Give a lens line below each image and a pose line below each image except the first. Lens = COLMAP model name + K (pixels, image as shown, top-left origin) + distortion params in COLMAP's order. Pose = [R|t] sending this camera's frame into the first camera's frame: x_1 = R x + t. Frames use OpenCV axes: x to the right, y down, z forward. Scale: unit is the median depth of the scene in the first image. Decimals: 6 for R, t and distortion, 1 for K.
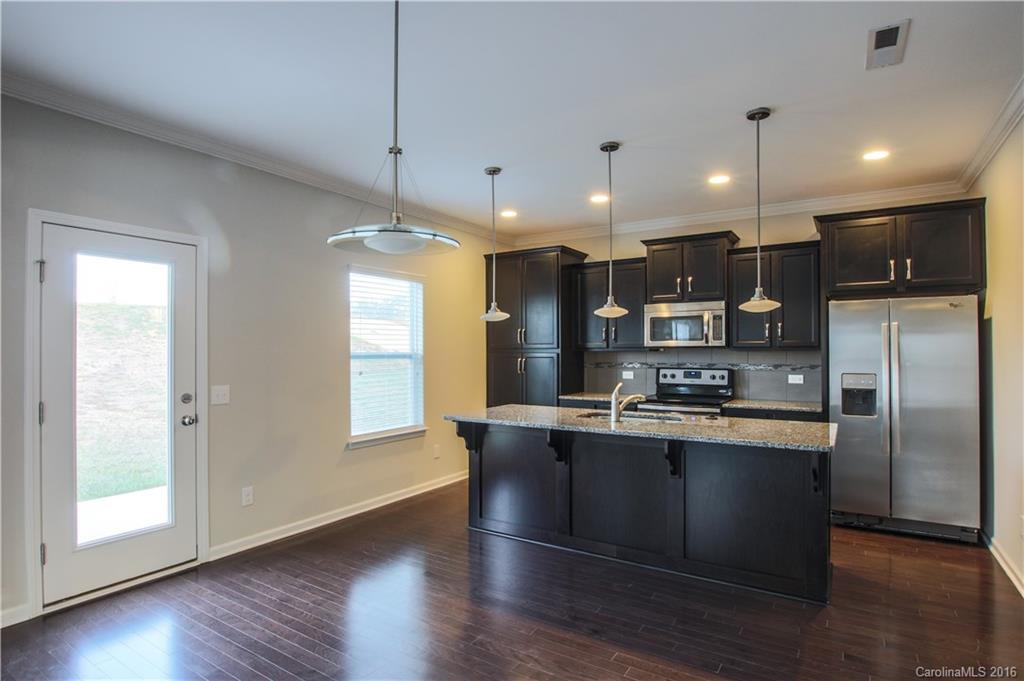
lens RADIAL K [[546.9, 0, 507.8], [0, 546.9, 342.1], [0, 0, 1]] dist [-0.023481, 0.004920]
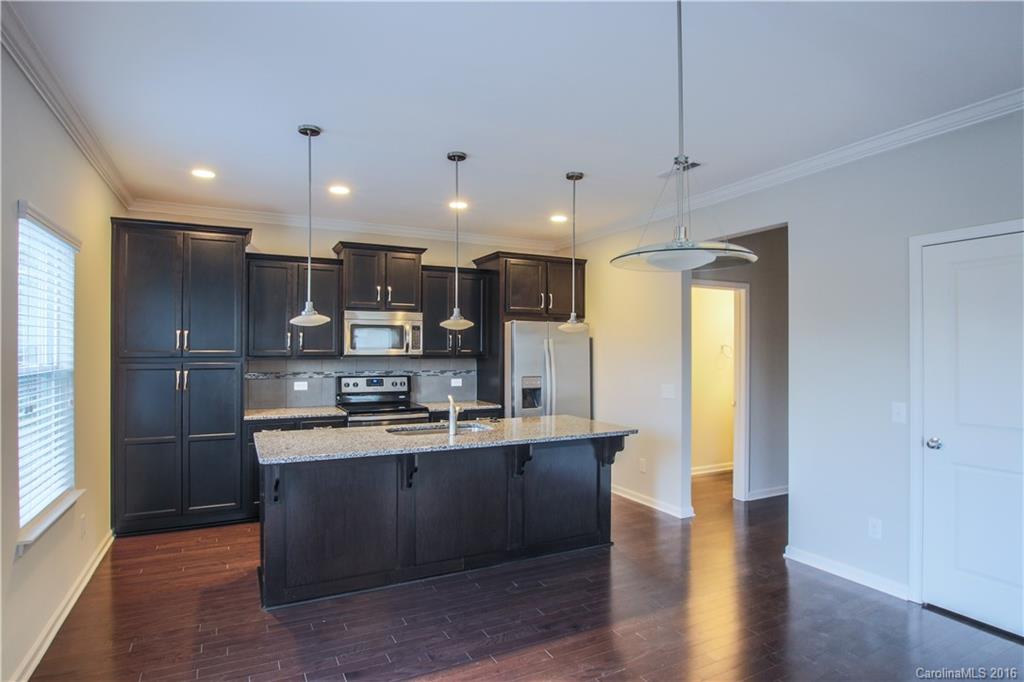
lens RADIAL K [[546.9, 0, 502.1], [0, 546.9, 346.1], [0, 0, 1]] dist [-0.023481, 0.004920]
pose [[0.510838, 0.011492, 0.859600, -0.450789], [-0.017399, 0.999844, -0.003027, -0.009541], [-0.859501, -0.013410, 0.510959, 0.309762]]
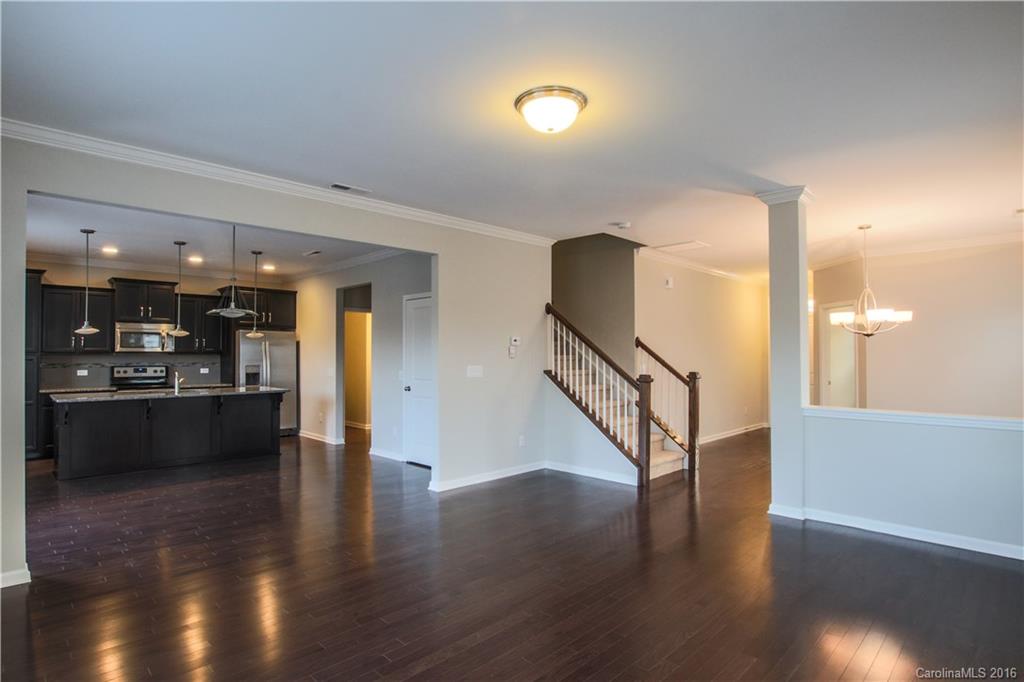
lens RADIAL K [[546.9, 0, 497.4], [0, 546.9, 344.9], [0, 0, 1]] dist [-0.023481, 0.004920]
pose [[0.238532, 0.020891, 0.970910, -0.968944], [-0.014503, 0.999734, -0.017948, 0.001781], [-0.971026, -0.009800, 0.238771, -0.347711]]
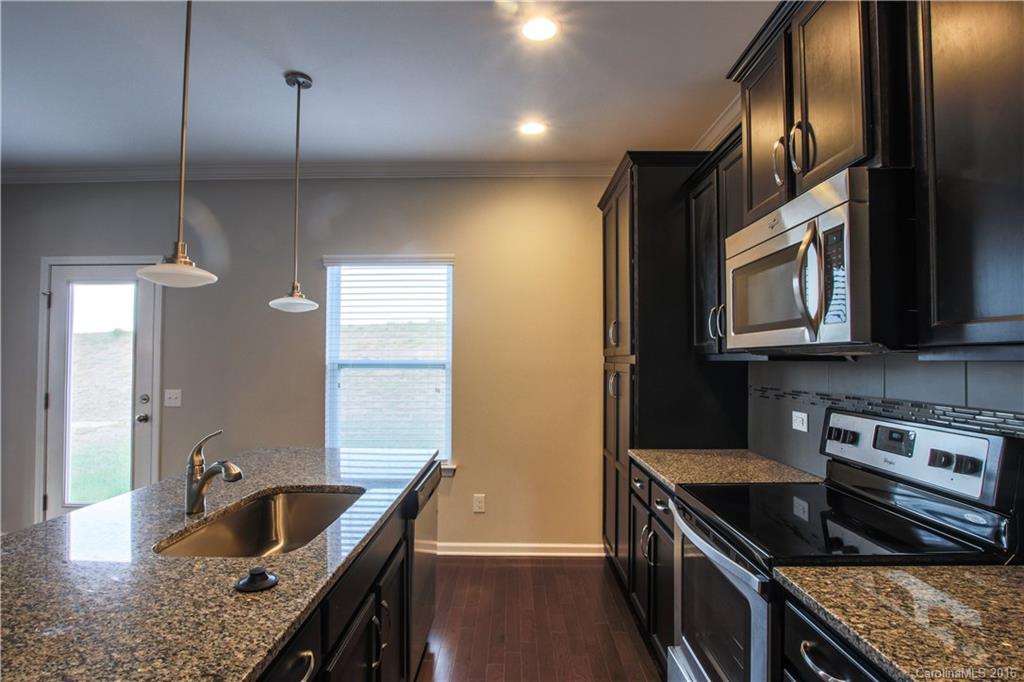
lens RADIAL K [[546.9, 0, 499.4], [0, 546.9, 353.5], [0, 0, 1]] dist [-0.023481, 0.004920]
pose [[0.515568, -0.005204, -0.856833, 0.530956], [0.009650, 0.999953, -0.000266, 0.010450], [0.856794, -0.008131, 0.515594, 0.722144]]
